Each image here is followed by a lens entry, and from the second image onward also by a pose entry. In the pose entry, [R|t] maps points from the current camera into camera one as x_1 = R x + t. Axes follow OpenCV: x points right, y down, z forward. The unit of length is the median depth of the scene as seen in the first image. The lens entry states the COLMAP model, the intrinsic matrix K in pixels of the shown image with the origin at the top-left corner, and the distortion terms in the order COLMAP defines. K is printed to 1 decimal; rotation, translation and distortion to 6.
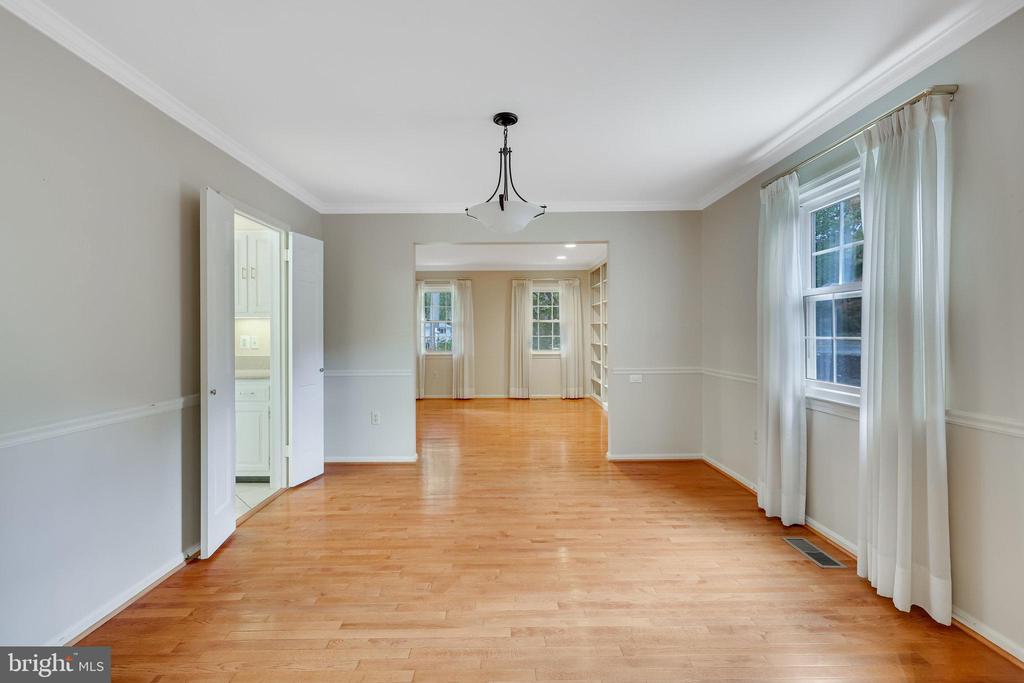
lens RADIAL K [[444.7, 0, 507.4], [0, 444.7, 336.1], [0, 0, 1]] dist [-0.003292, 0.001104]
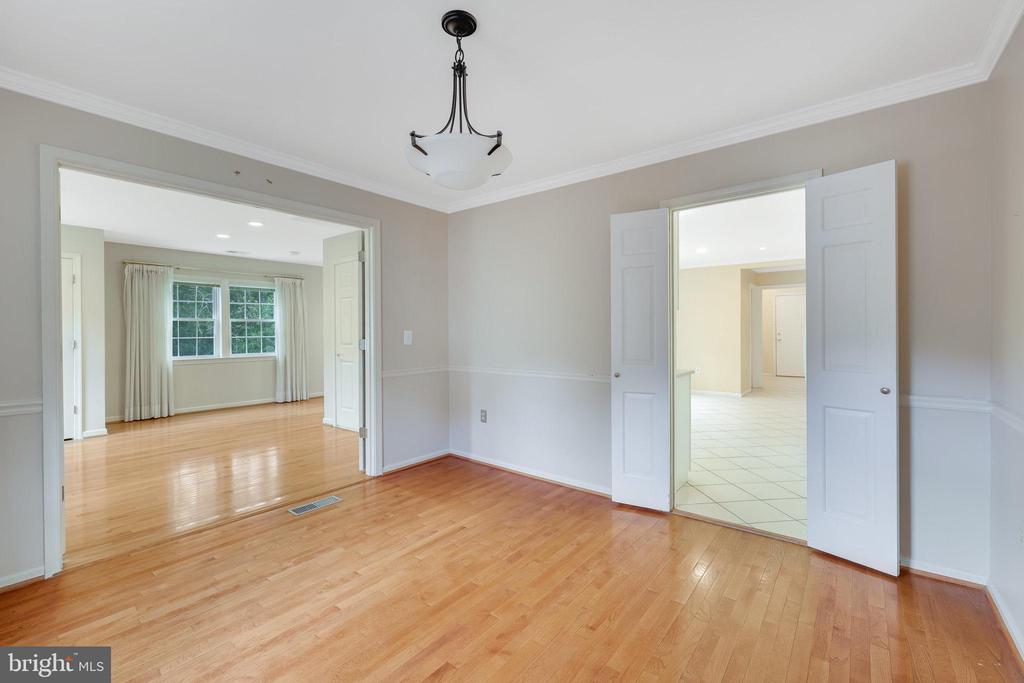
lens RADIAL K [[444.7, 0, 507.6], [0, 444.7, 335.4], [0, 0, 1]] dist [-0.003292, 0.001104]
pose [[-0.634097, 0.013636, -0.773133, 0.615043], [0.005198, 0.999897, 0.013372, -0.007046], [0.773236, 0.004461, -0.634103, 1.870538]]
